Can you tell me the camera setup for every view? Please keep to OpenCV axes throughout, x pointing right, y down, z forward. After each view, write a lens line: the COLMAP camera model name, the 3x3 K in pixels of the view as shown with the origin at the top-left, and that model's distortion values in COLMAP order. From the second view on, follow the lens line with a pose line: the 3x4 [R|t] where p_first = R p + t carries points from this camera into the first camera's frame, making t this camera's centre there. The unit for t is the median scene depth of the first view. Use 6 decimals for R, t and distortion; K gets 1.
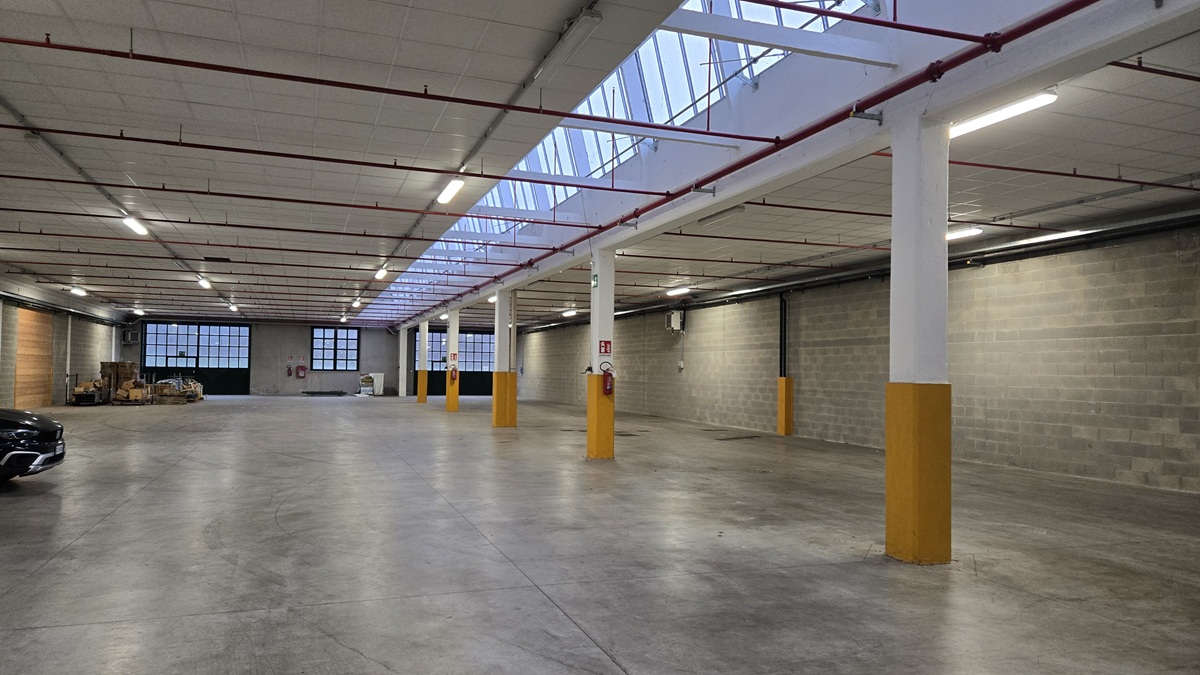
lens RADIAL K [[789.5, 0, 576.1], [0, 789.5, 346.5], [0, 0, 1]] dist [0.071021, -0.042442]
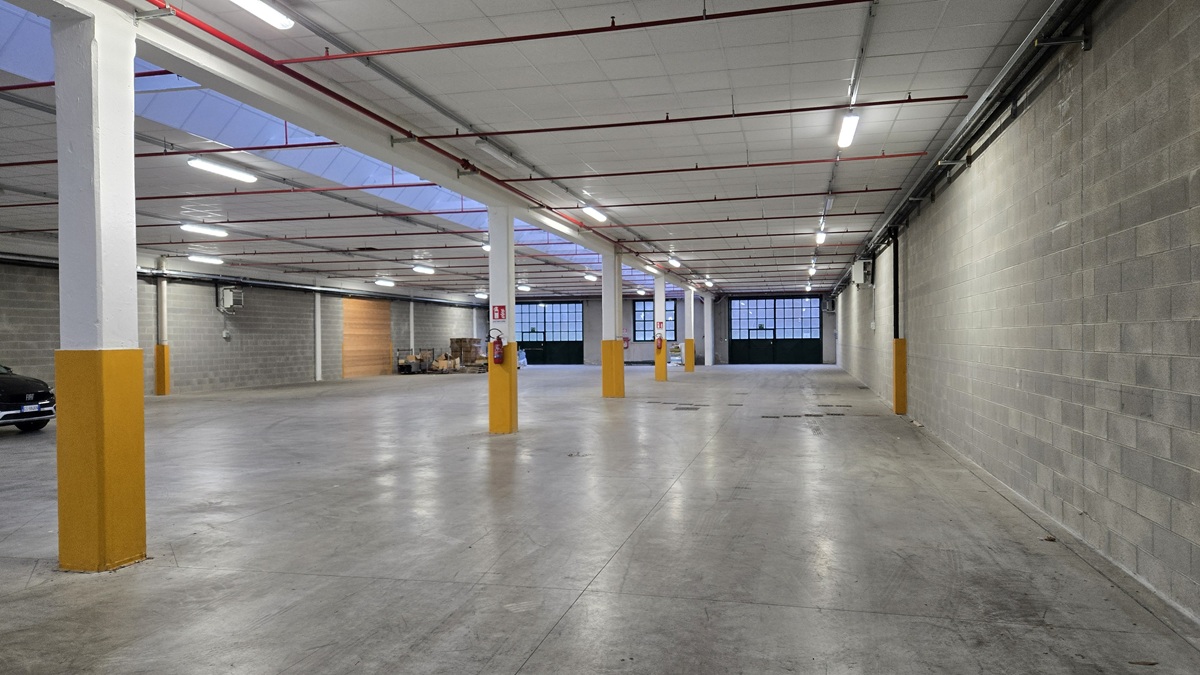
lens RADIAL K [[789.5, 0, 599.5], [0, 789.5, 341.3], [0, 0, 1]] dist [0.071021, -0.042442]
pose [[0.840273, -0.022606, -0.541692, 0.411349], [0.040112, 0.998984, 0.020531, 0.013077], [0.540678, -0.038980, 0.840326, 0.184563]]
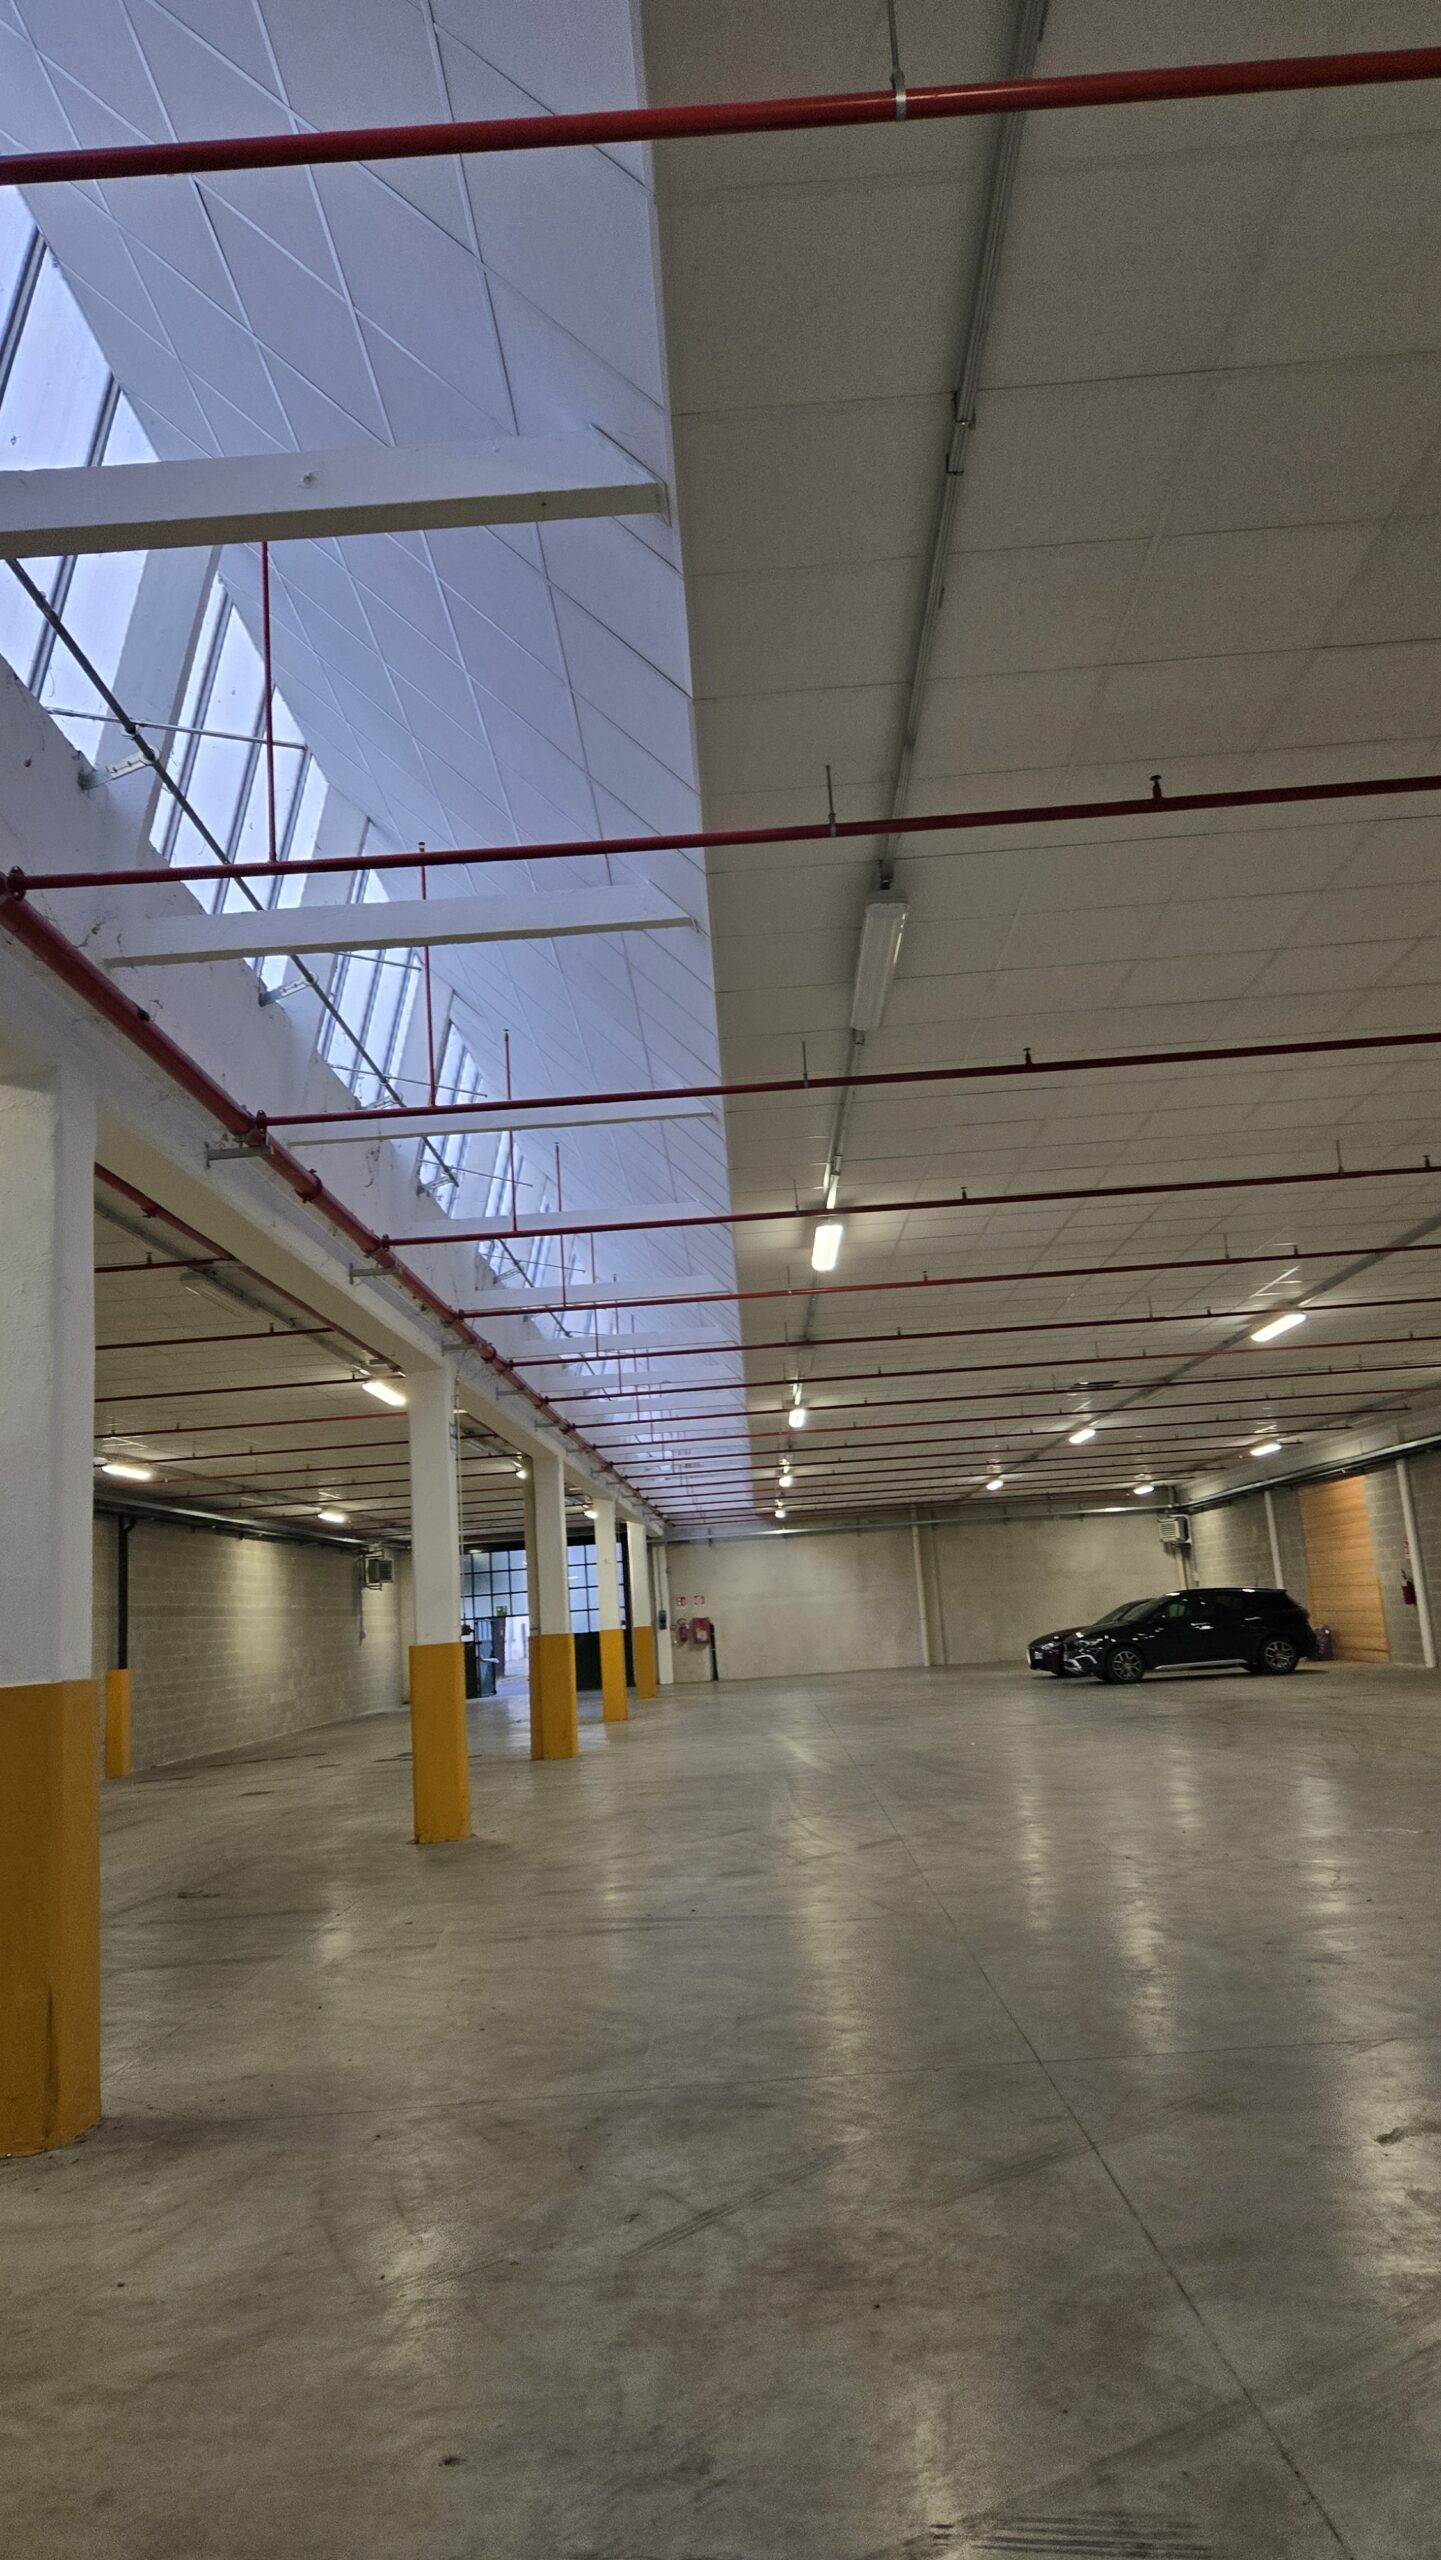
lens RADIAL K [[1684.2, 0, 724.7], [0, 1684.2, 1270.3], [0, 0, 1]] dist [0.071021, -0.042442]
pose [[-0.939167, 0.117199, 0.322847, -0.522497], [0.044192, 0.973400, -0.224808, 0.050905], [-0.340607, -0.196865, -0.919365, 1.903115]]
